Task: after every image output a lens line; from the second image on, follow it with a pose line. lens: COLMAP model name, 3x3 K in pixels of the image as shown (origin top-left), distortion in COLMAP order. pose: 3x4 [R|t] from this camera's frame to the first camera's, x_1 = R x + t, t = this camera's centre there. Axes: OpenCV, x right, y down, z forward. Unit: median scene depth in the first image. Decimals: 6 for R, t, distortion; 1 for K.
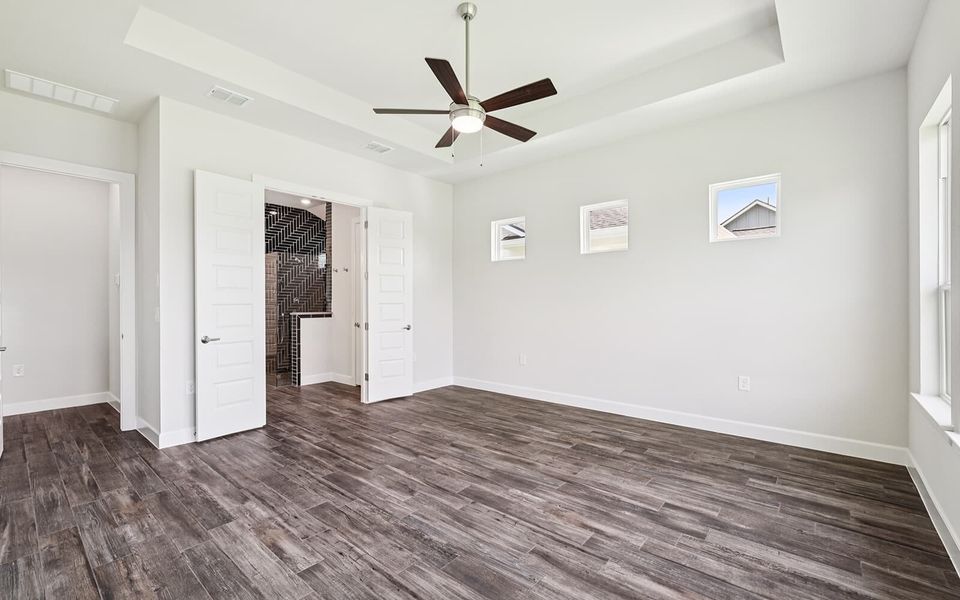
lens RADIAL K [[404.1, 0, 481.3], [0, 404.1, 300.6], [0, 0, 1]] dist [-0.000492, 0.000086]
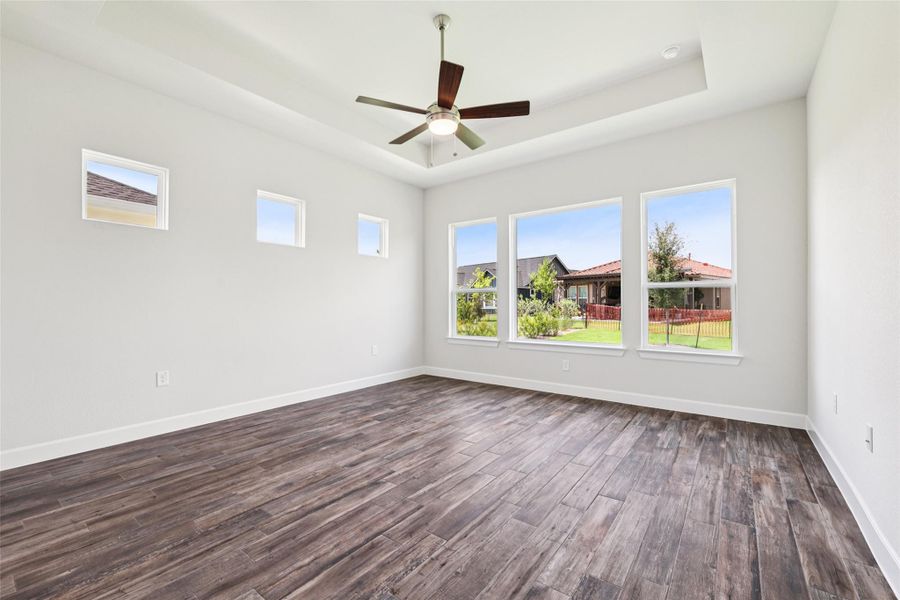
lens RADIAL K [[378.8, 0, 451.0], [0, 378.8, 301.0], [0, 0, 1]] dist [-0.000518, 0.000005]
pose [[-0.055780, 0.008286, 0.998409, -0.985891], [-0.002991, 0.999960, -0.008466, 0.037511], [-0.998439, -0.003458, -0.055753, 0.982065]]
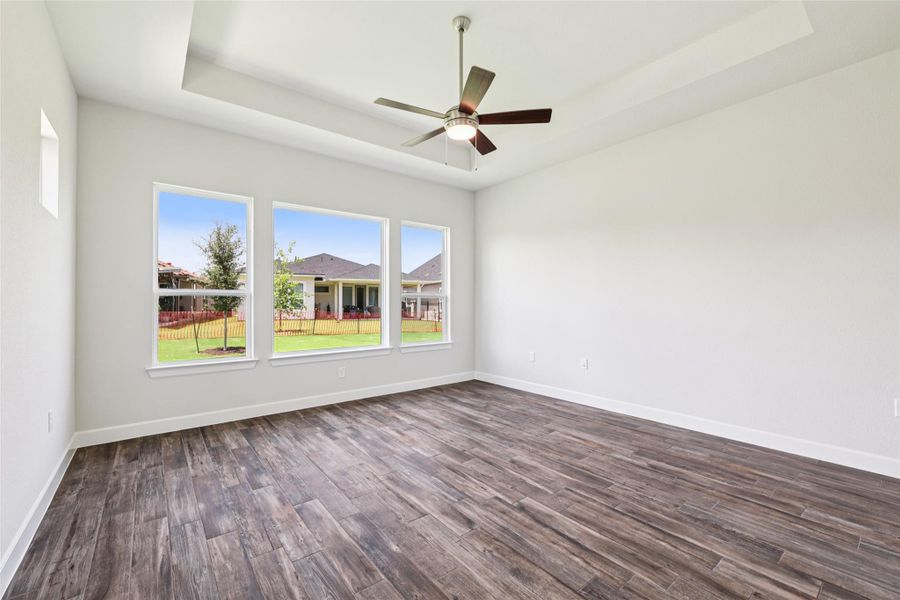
lens RADIAL K [[378.8, 0, 451.0], [0, 378.8, 301.0], [0, 0, 1]] dist [-0.000518, 0.000005]
pose [[-0.981031, 0.004414, 0.193803, -0.185032], [0.002642, 0.999952, -0.009399, 0.011196], [-0.193835, -0.008708, -0.980996, 1.864612]]
